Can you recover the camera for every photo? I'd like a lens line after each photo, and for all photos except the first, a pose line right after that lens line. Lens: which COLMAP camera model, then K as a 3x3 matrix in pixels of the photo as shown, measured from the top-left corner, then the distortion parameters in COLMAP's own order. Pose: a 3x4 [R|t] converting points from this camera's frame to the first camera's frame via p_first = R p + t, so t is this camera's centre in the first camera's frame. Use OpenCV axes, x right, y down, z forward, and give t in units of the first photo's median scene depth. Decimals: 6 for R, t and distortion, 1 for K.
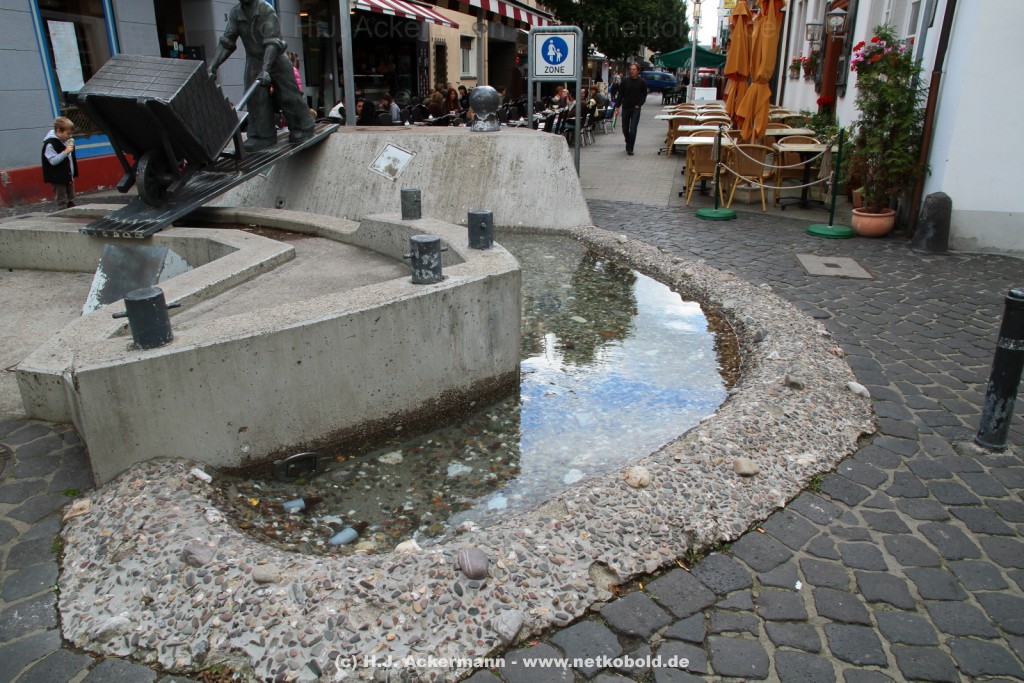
lens RADIAL K [[723.9, 0, 507.2], [0, 723.9, 335.2], [0, 0, 1]] dist [-0.115168, 0.094816]
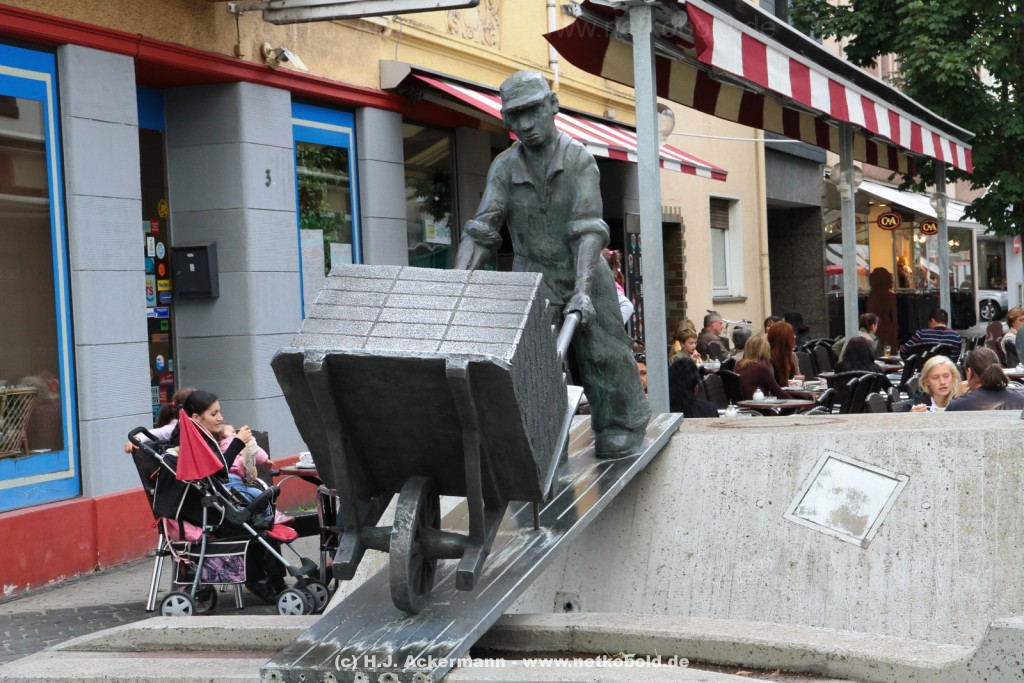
lens RADIAL K [[1981.5, 0, 512.0], [0, 1981.5, 341.5], [0, 0, 1]] dist [0.219214, 0.003141]
pose [[0.994802, -0.045471, -0.091112, -0.241878], [0.013887, 0.946983, -0.320985, 0.031352], [0.100877, 0.318051, 0.942692, -0.103606]]
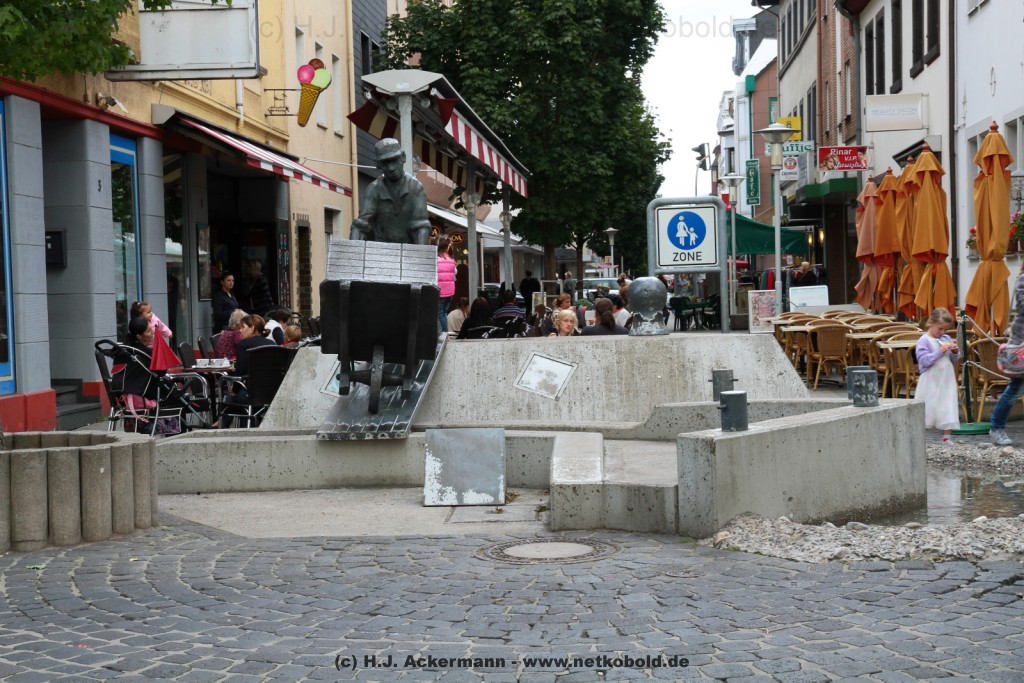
lens RADIAL K [[1864.4, 0, 507.1], [0, 1864.4, 331.8], [0, 0, 1]] dist [0.199554, 0.121103]
pose [[0.984512, -0.032315, 0.172316, -0.533382], [0.085997, 0.945513, -0.314023, 0.319908], [-0.152779, 0.323978, 0.933647, -0.818698]]
